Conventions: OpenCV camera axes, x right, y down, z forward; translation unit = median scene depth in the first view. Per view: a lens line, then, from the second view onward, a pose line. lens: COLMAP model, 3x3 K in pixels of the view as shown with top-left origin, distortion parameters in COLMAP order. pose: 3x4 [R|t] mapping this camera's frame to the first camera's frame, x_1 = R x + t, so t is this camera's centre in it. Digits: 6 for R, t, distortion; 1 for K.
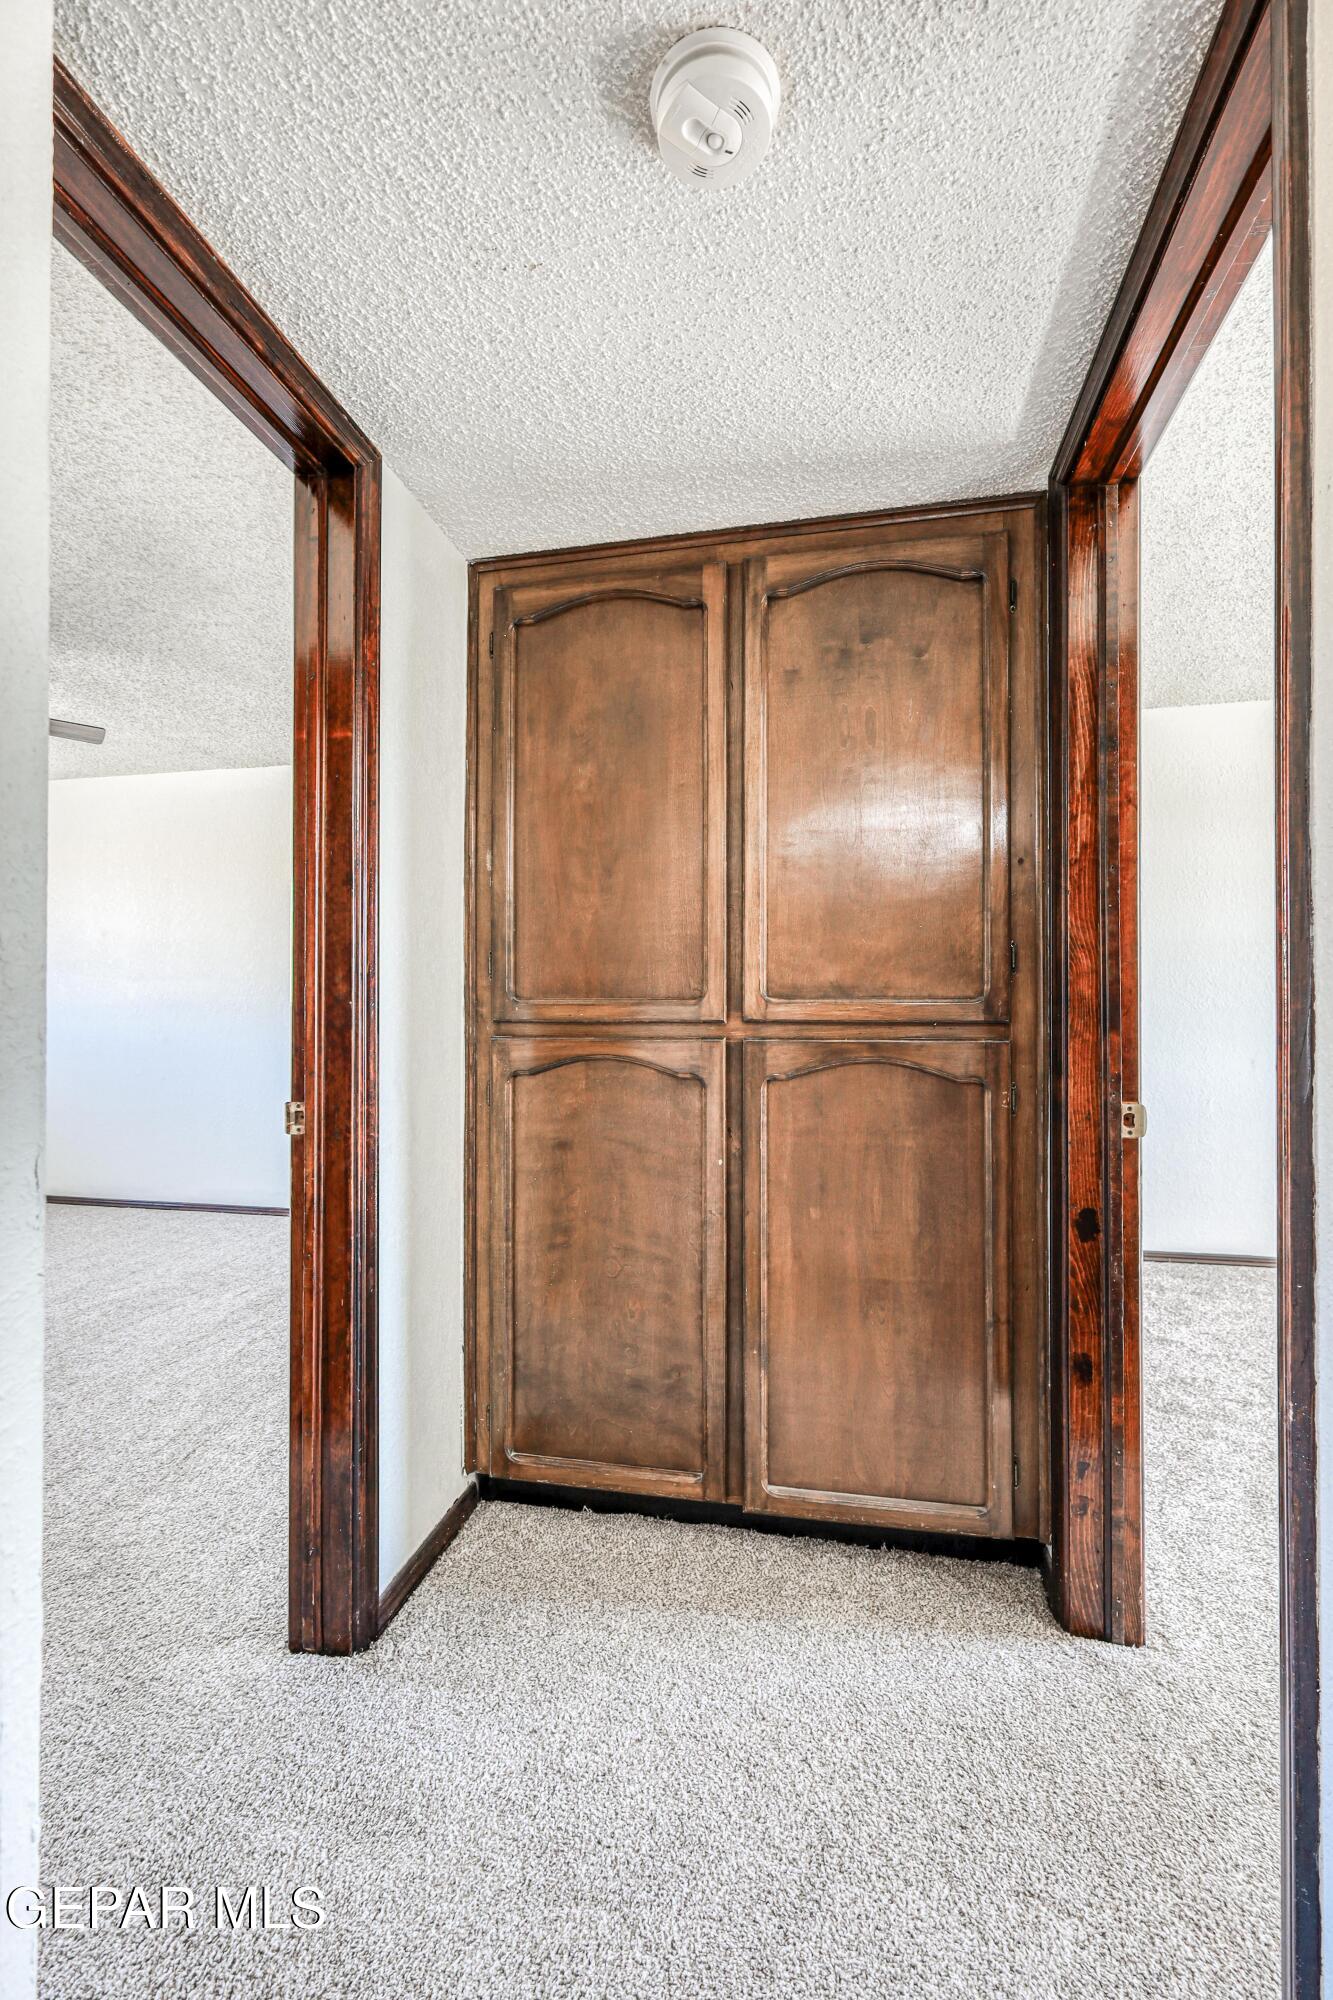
lens RADIAL K [[886.3, 0, 653.7], [0, 886.3, 996.9], [0, 0, 1]] dist [0.002622, -0.000408]
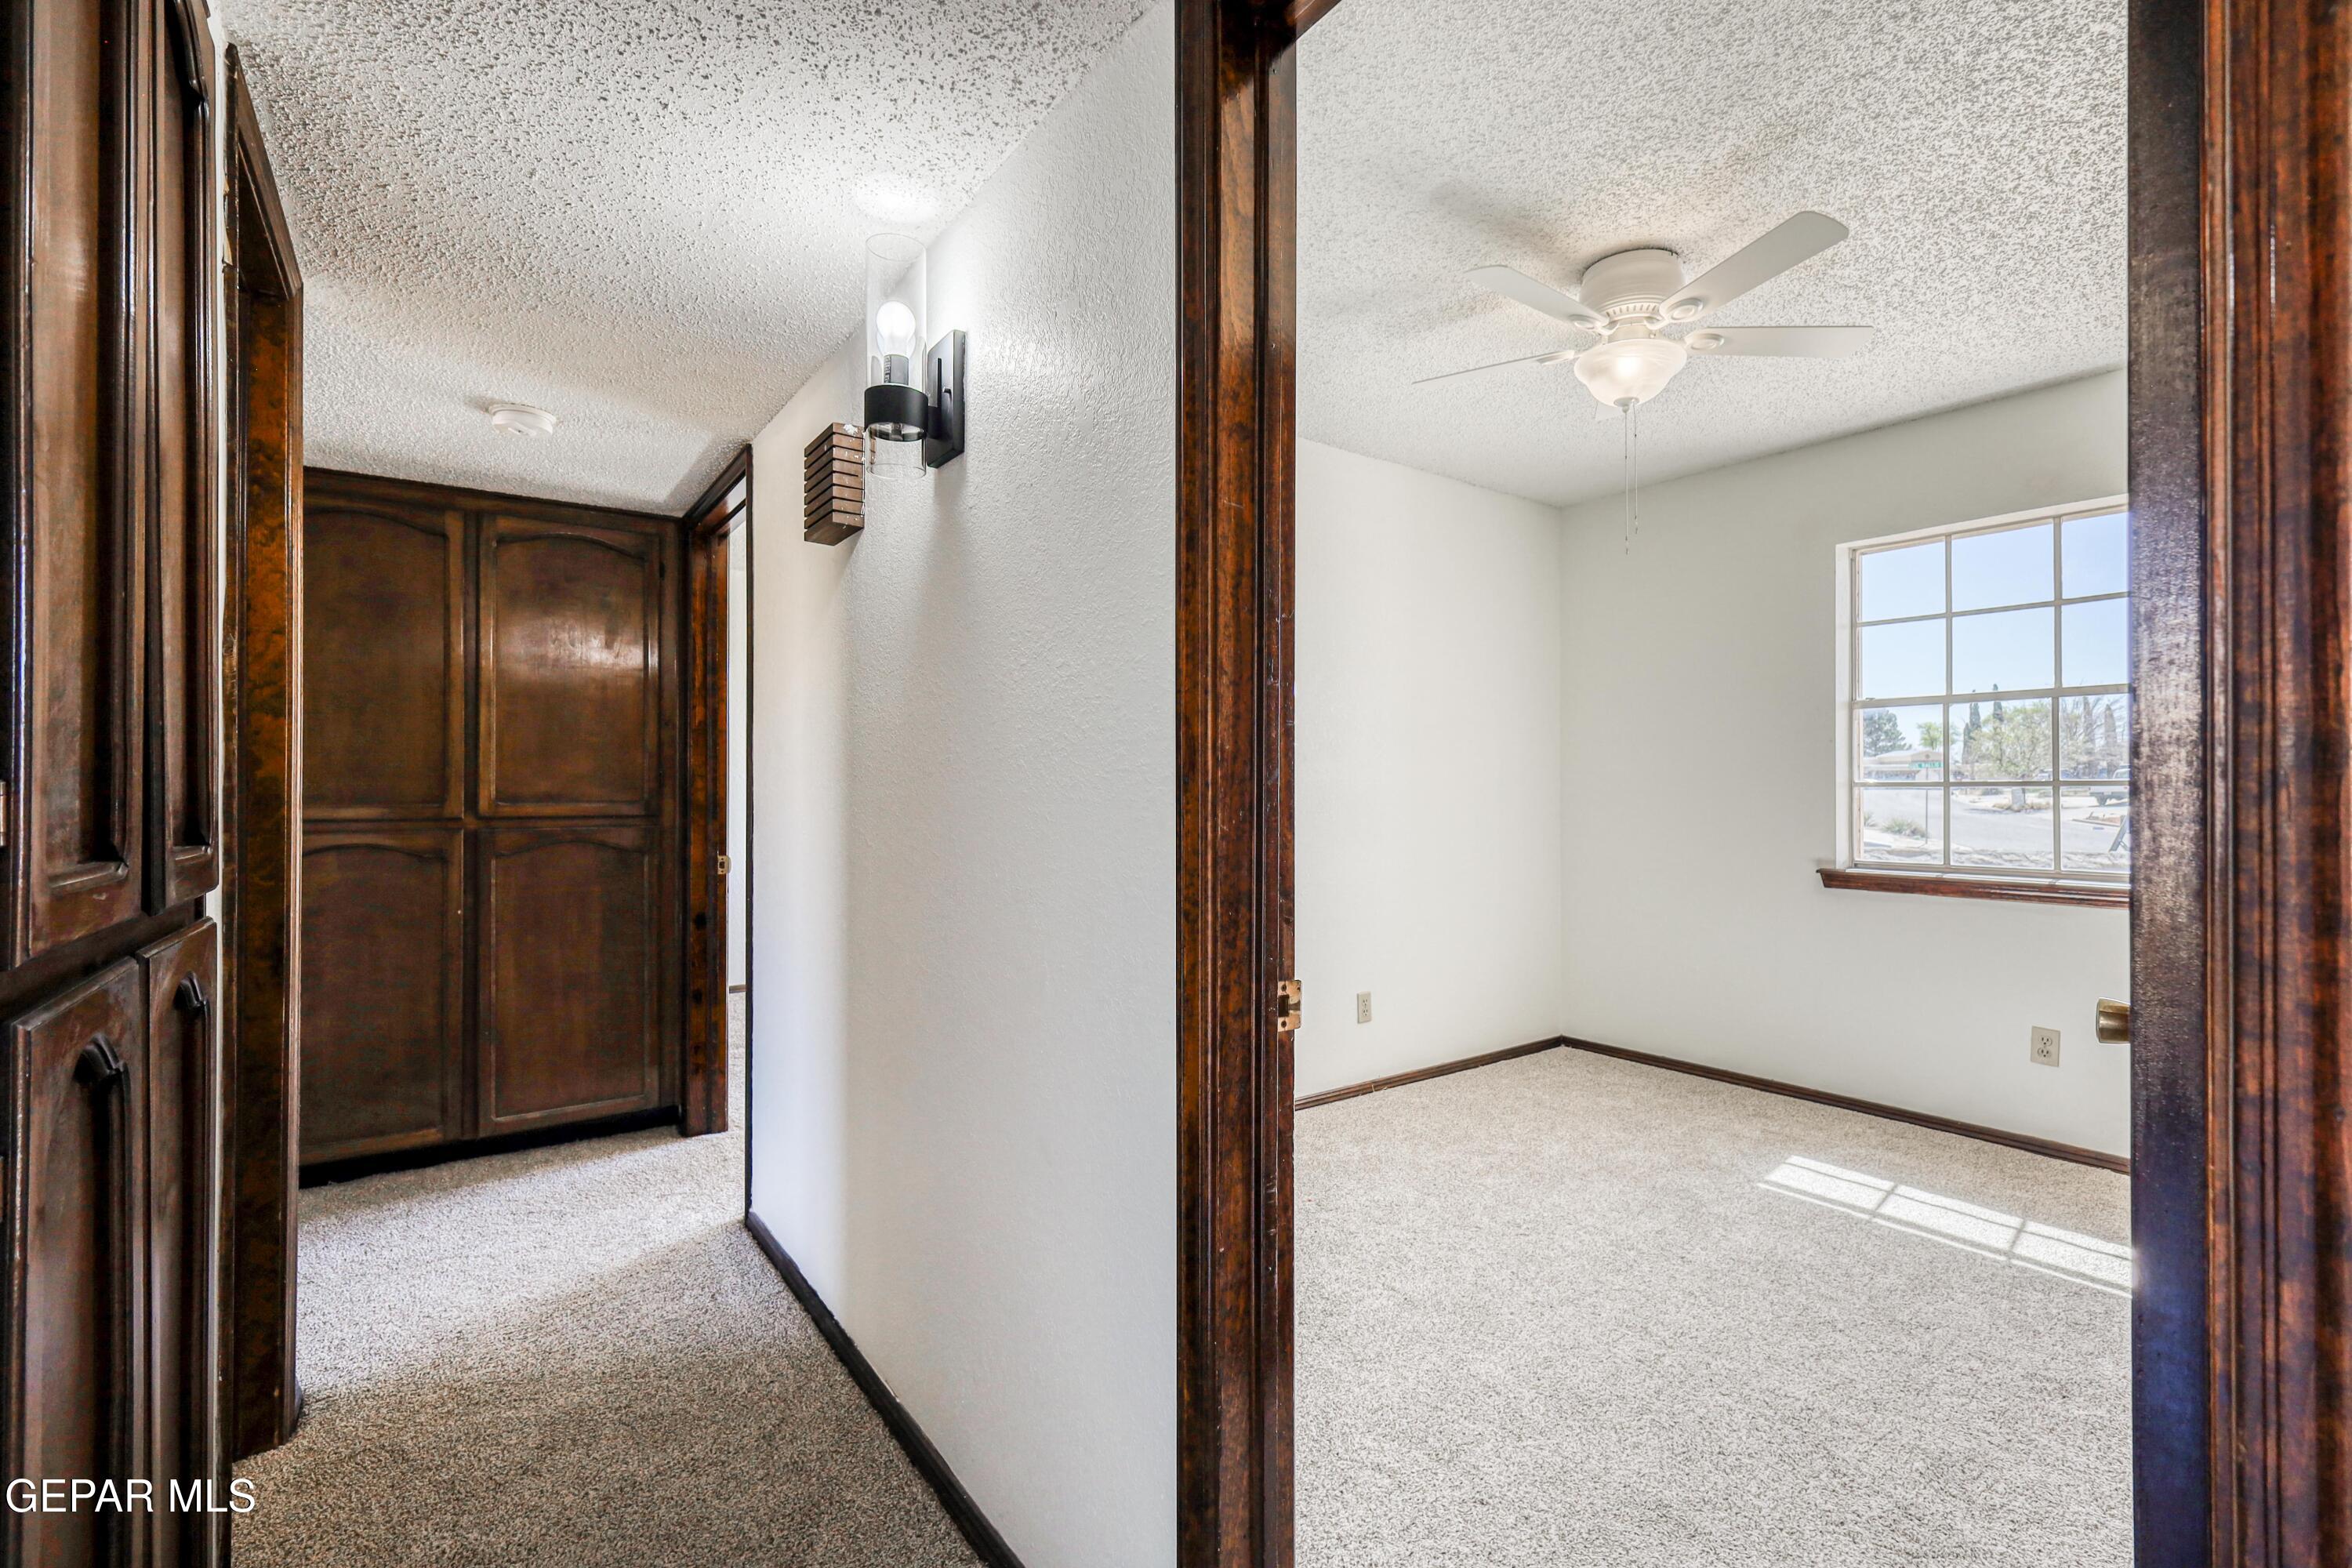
lens RADIAL K [[1042.2, 0, 1163.7], [0, 1042.2, 792.6], [0, 0, 1]] dist [0.002622, -0.000408]
pose [[0.681721, 0.001925, 0.731609, -0.416942], [-0.005997, 0.999978, 0.002956, -0.028293], [-0.731587, -0.006402, 0.681718, -1.107734]]
